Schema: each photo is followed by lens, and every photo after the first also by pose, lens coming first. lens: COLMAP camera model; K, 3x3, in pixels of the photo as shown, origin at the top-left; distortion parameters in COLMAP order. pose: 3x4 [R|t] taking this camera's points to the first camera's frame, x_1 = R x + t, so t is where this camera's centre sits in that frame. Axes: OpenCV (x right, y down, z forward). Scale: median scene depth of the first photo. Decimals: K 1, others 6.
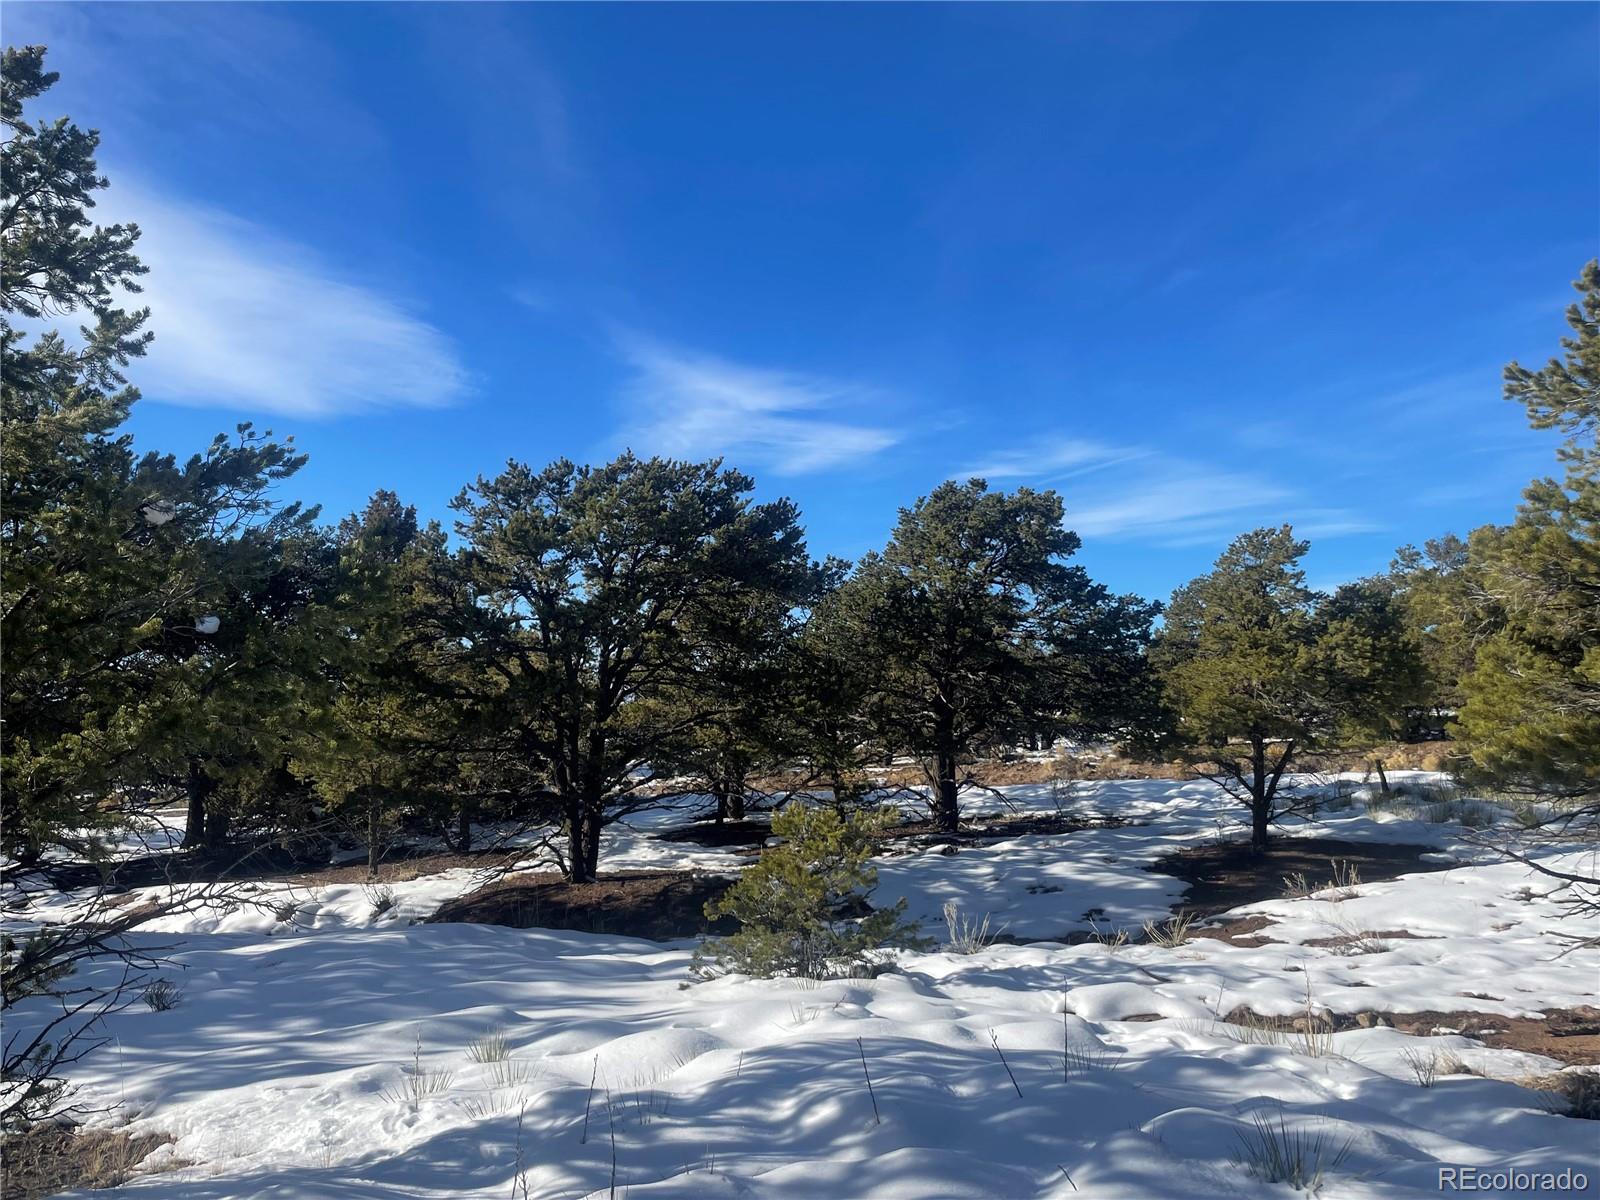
lens RADIAL K [[1178.7, 0, 797.2], [0, 1178.7, 580.8], [0, 0, 1]] dist [0.060559, -0.093169]
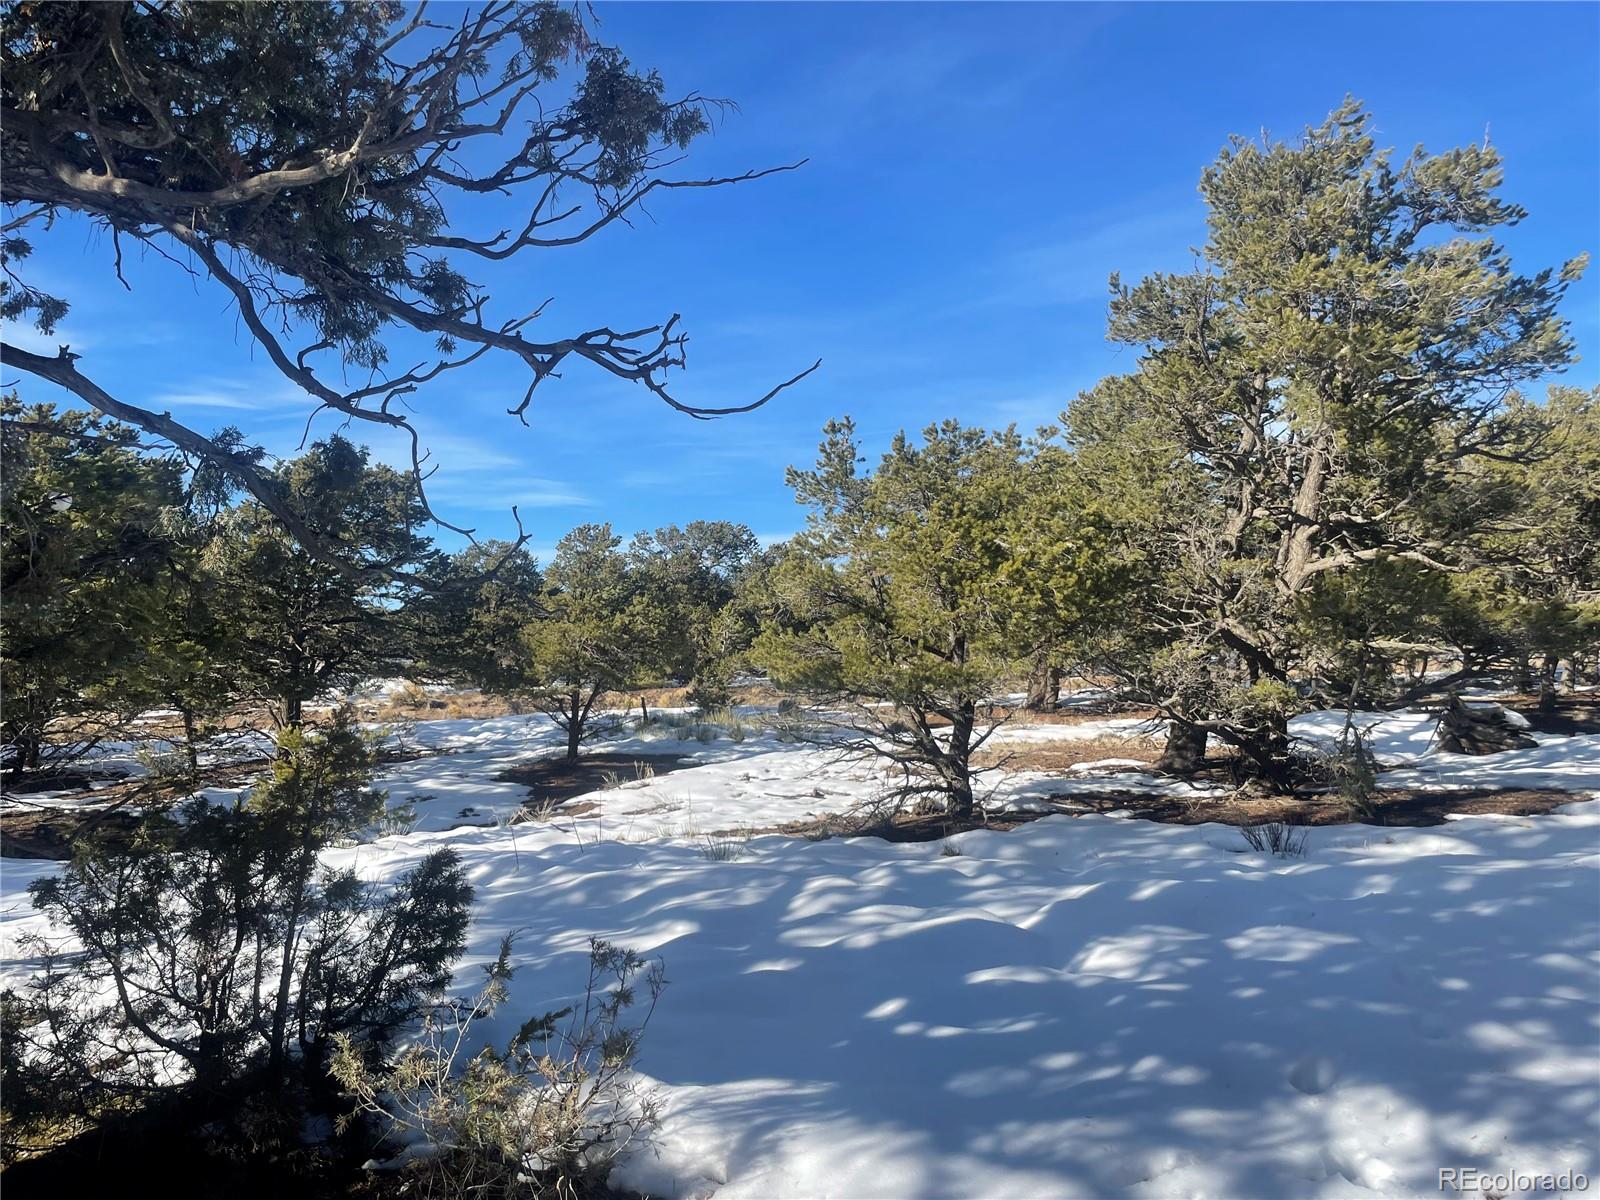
lens RADIAL K [[1178.7, 0, 797.2], [0, 1178.7, 580.8], [0, 0, 1]] dist [0.060559, -0.093169]
pose [[0.803490, 0.053052, 0.592949, -0.209565], [-0.075381, 0.997071, 0.012938, -0.015491], [-0.590526, -0.055092, 0.805136, -0.216892]]
